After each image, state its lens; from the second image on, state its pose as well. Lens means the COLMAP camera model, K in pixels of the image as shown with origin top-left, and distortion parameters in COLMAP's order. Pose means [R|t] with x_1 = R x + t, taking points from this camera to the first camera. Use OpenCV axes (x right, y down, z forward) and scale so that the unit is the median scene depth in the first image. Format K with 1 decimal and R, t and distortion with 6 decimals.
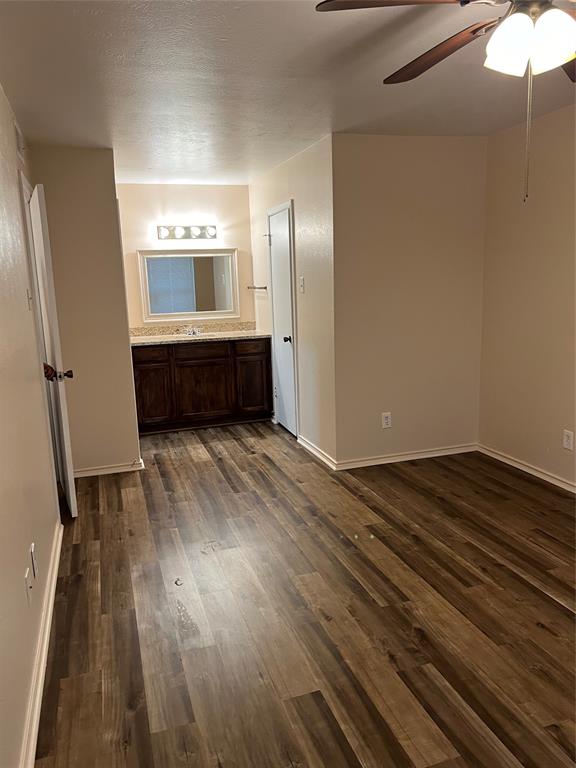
lens RADIAL K [[574.4, 0, 285.1], [0, 574.4, 385.1], [0, 0, 1]] dist [0.088992, -0.121726]
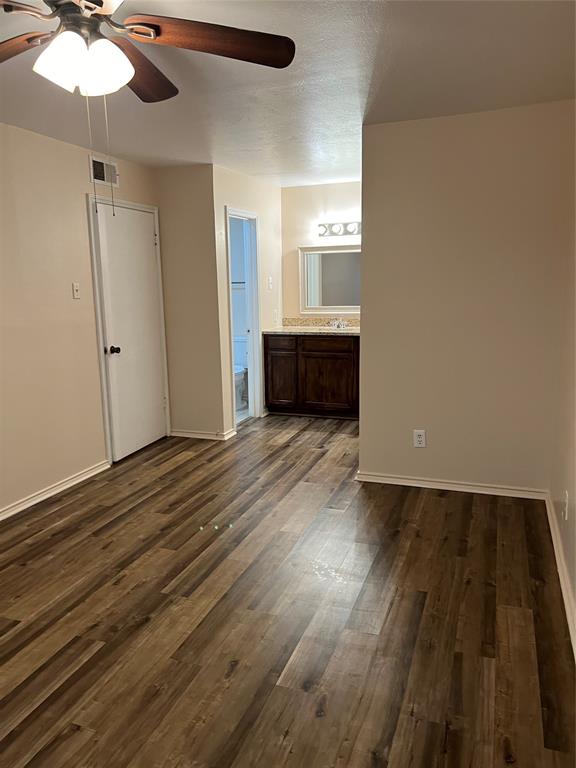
lens RADIAL K [[574.4, 0, 285.1], [0, 574.4, 385.1], [0, 0, 1]] dist [0.088992, -0.121726]
pose [[0.786670, 0.134019, -0.602652, 0.523651], [-0.120622, 0.990706, 0.062862, -0.050798], [0.605476, 0.023242, 0.795524, 0.155309]]
